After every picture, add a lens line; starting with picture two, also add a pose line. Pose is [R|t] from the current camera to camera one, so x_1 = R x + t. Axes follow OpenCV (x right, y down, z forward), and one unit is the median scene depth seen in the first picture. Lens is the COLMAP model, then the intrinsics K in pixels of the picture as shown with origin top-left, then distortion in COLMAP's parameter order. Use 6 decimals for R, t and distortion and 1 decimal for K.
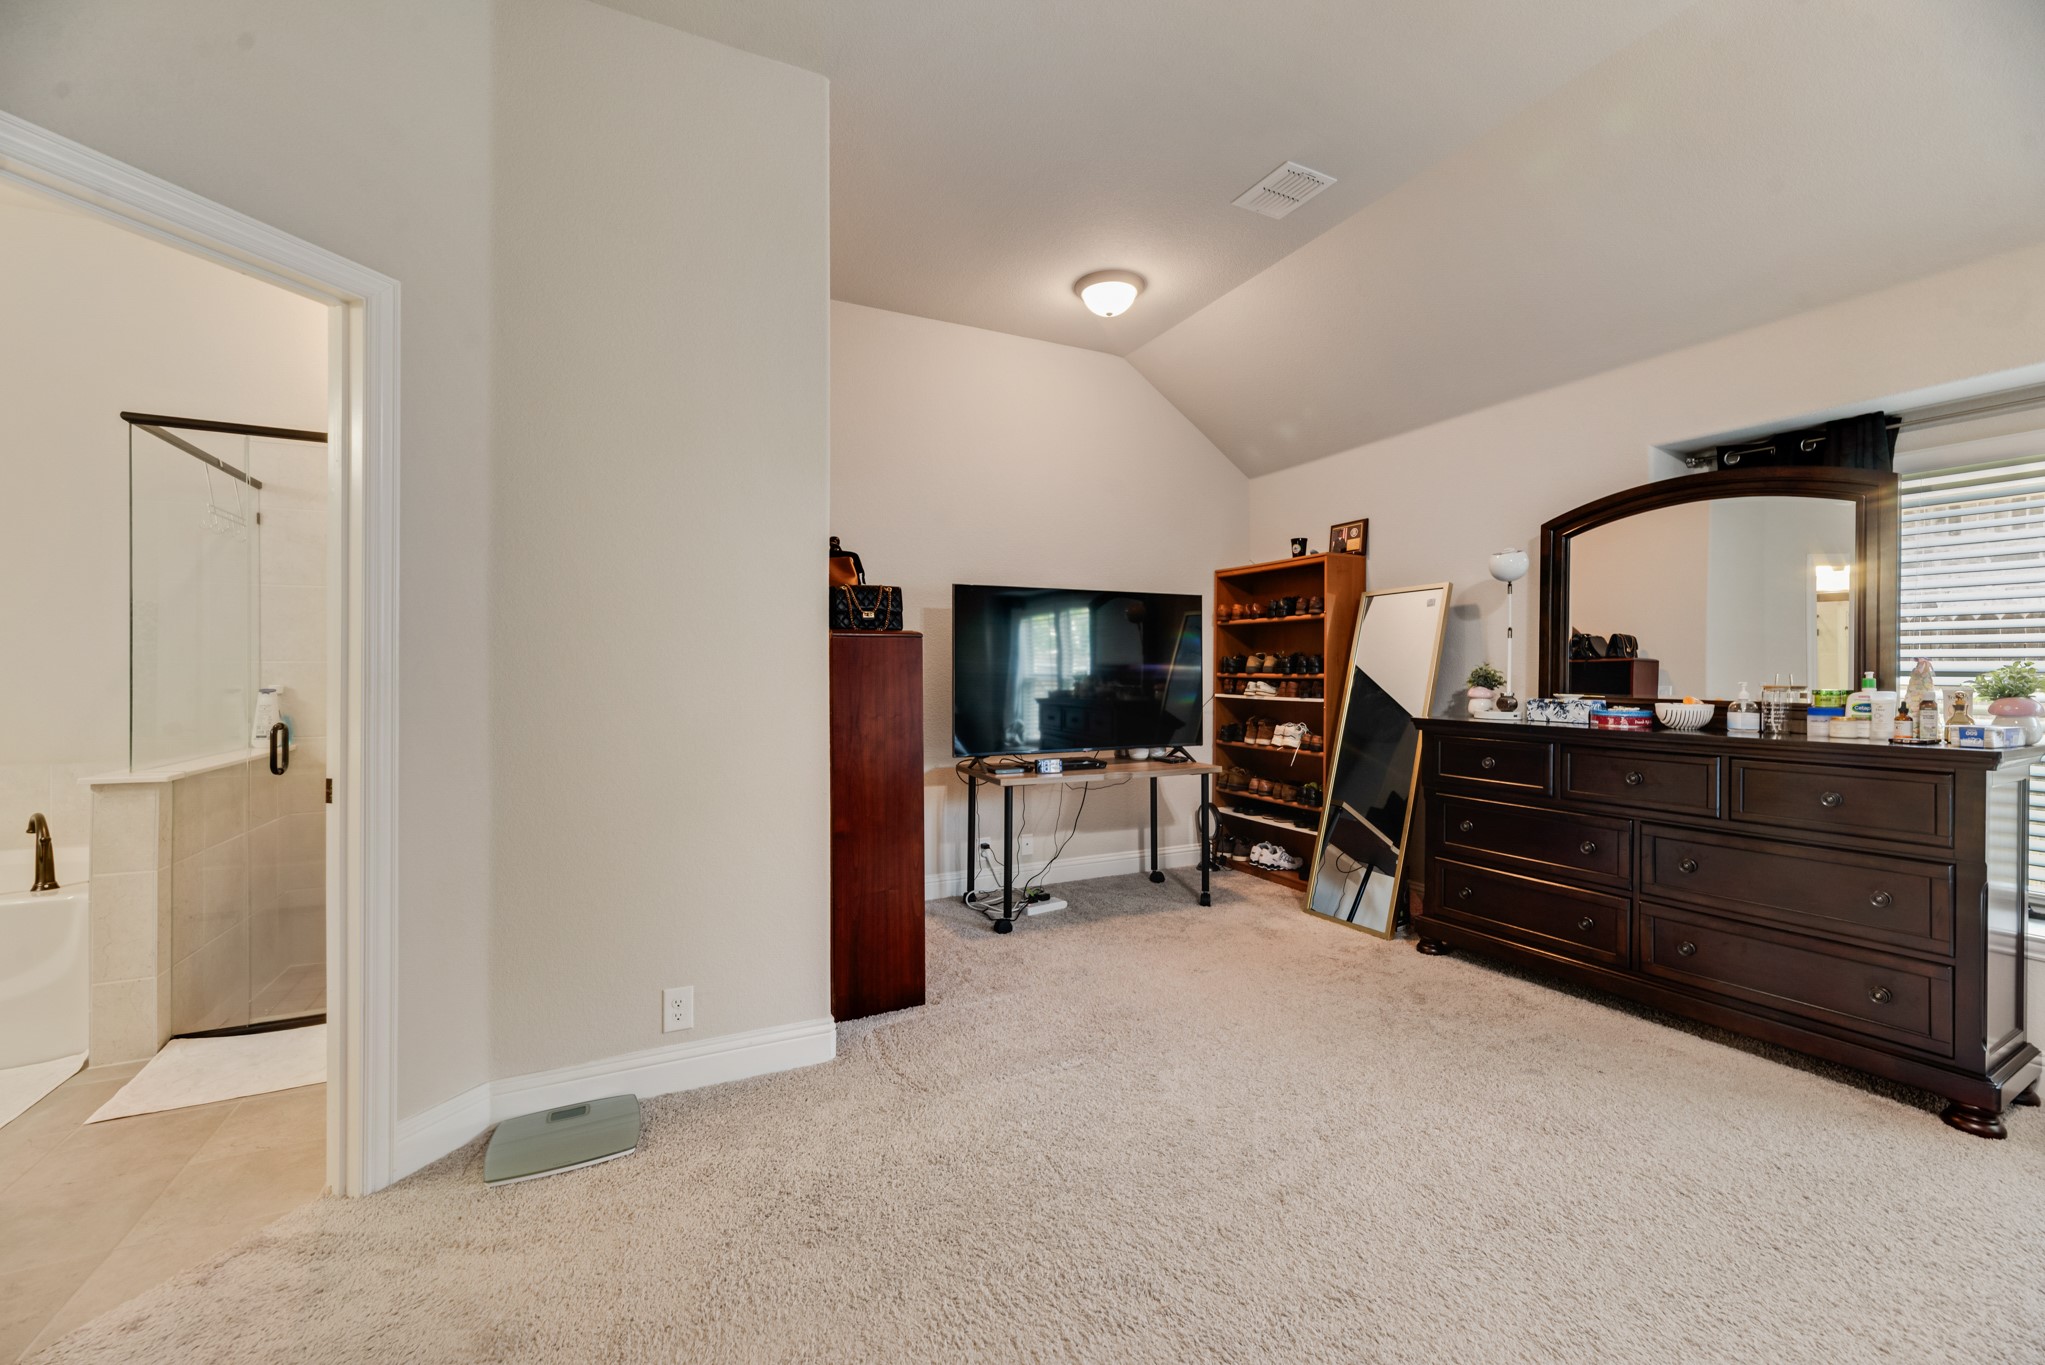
lens RADIAL K [[842.9, 0, 1065.2], [0, 842.9, 665.1], [0, 0, 1]] dist [-0.000191, -0.000065]
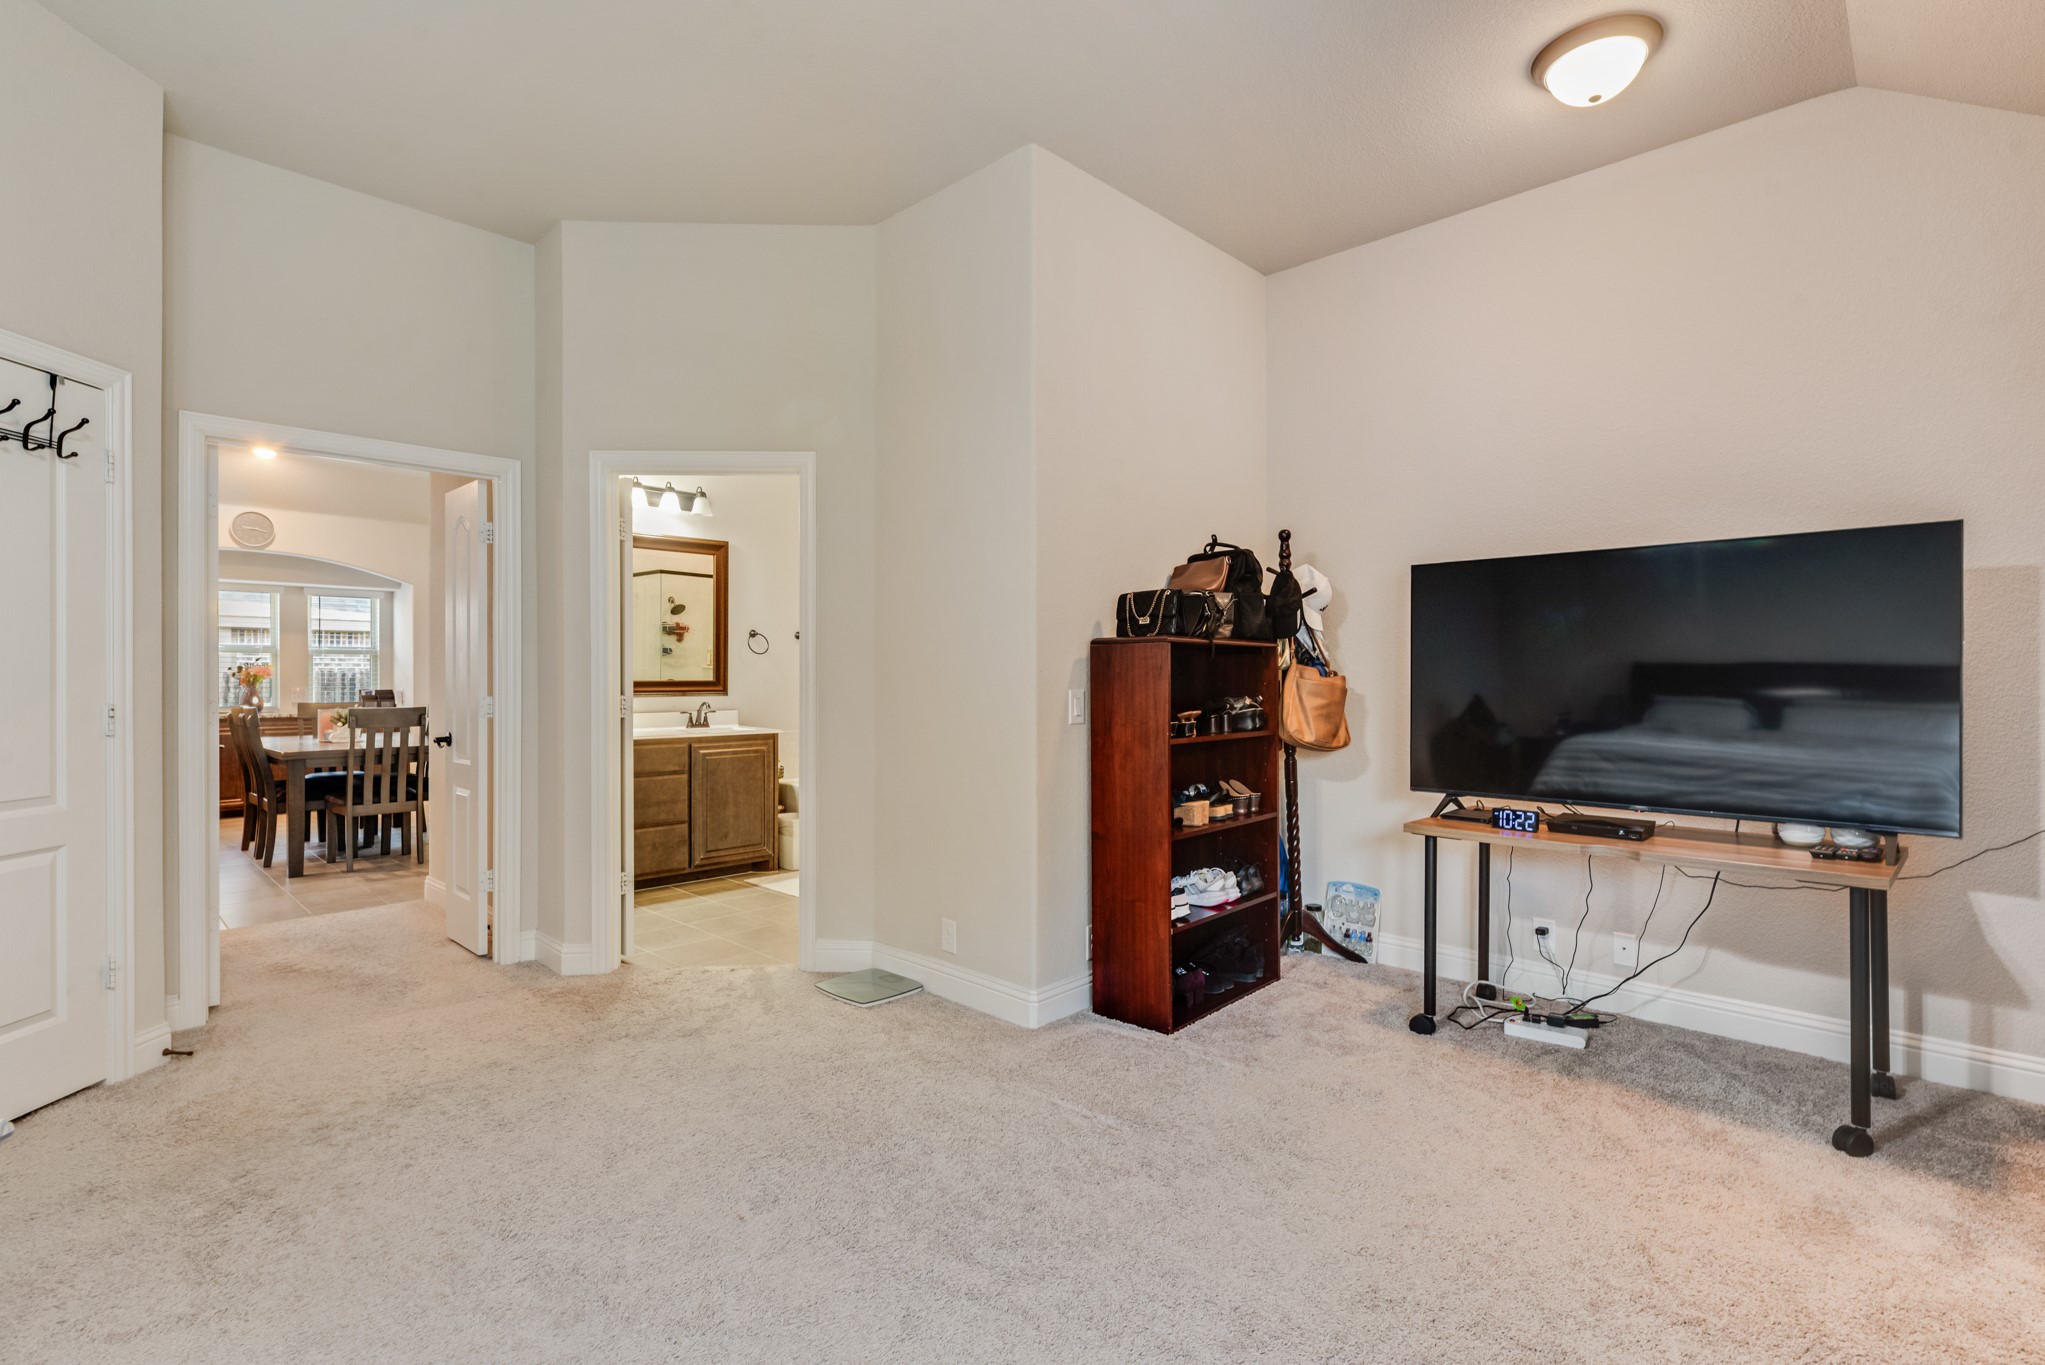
lens RADIAL K [[969.4, 0, 1022.5], [0, 969.4, 682.5], [0, 0, 1]] dist [0.001364, 0.000255]
pose [[0.302863, 0.000612, -0.953034, 0.793137], [0.003252, 0.999993, 0.001676, 0.010389], [0.953028, -0.003607, 0.302859, 0.515595]]
